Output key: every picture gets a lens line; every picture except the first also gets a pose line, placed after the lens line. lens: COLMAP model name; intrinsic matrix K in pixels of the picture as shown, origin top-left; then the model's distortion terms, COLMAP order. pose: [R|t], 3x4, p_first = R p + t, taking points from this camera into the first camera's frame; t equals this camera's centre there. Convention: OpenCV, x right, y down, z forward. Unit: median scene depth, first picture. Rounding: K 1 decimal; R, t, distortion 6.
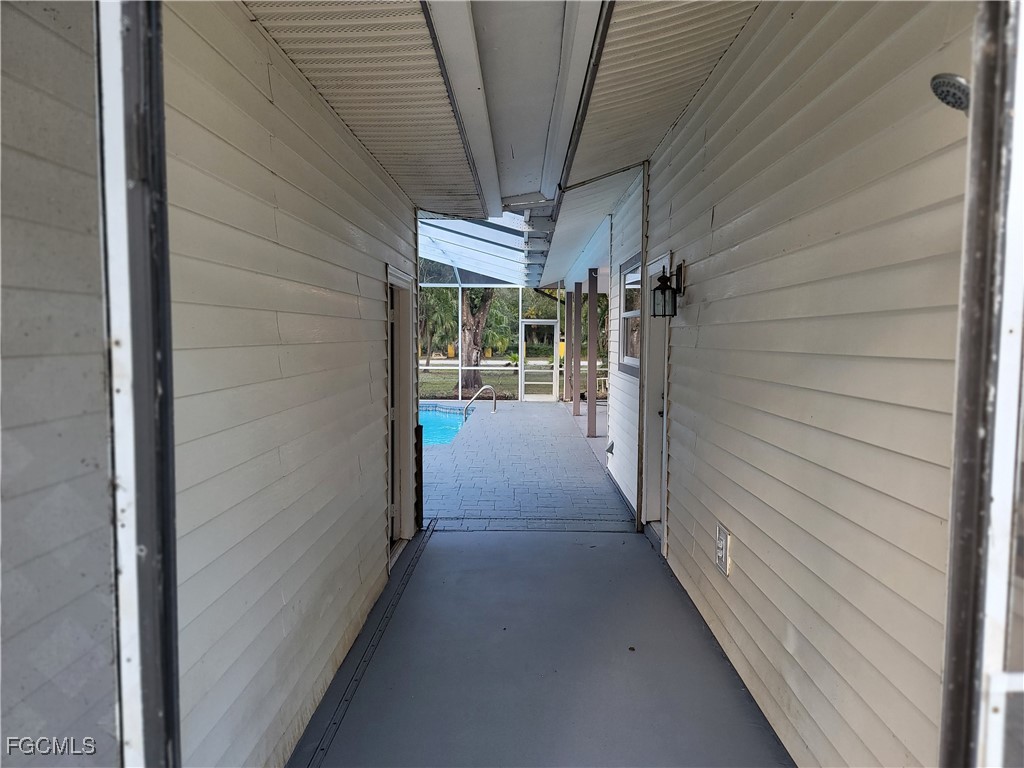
lens RADIAL K [[760.3, 0, 512.0], [0, 760.3, 384.0], [0, 0, 1]] dist [0.069889, -0.058032]
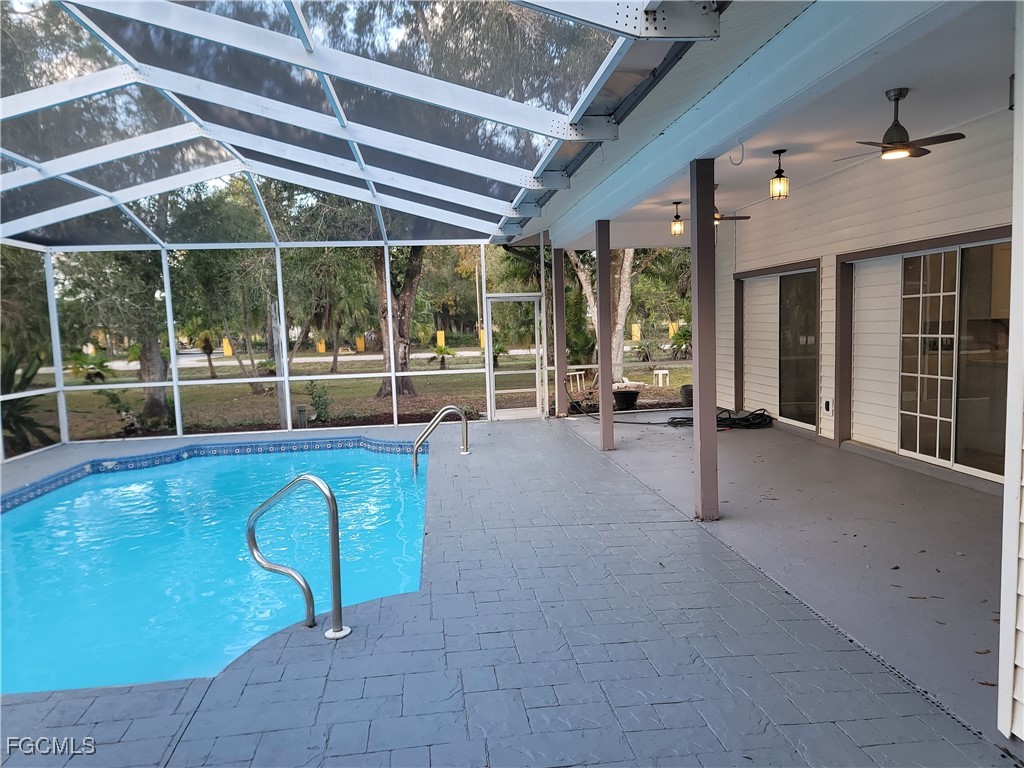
lens RADIAL K [[760.3, 0, 512.0], [0, 760.3, 384.0], [0, 0, 1]] dist [0.069889, -0.058032]
pose [[0.991732, -0.050061, 0.118155, -0.043546], [0.048247, 0.998670, 0.018165, -0.018768], [-0.118907, -0.012314, 0.992829, 0.344265]]
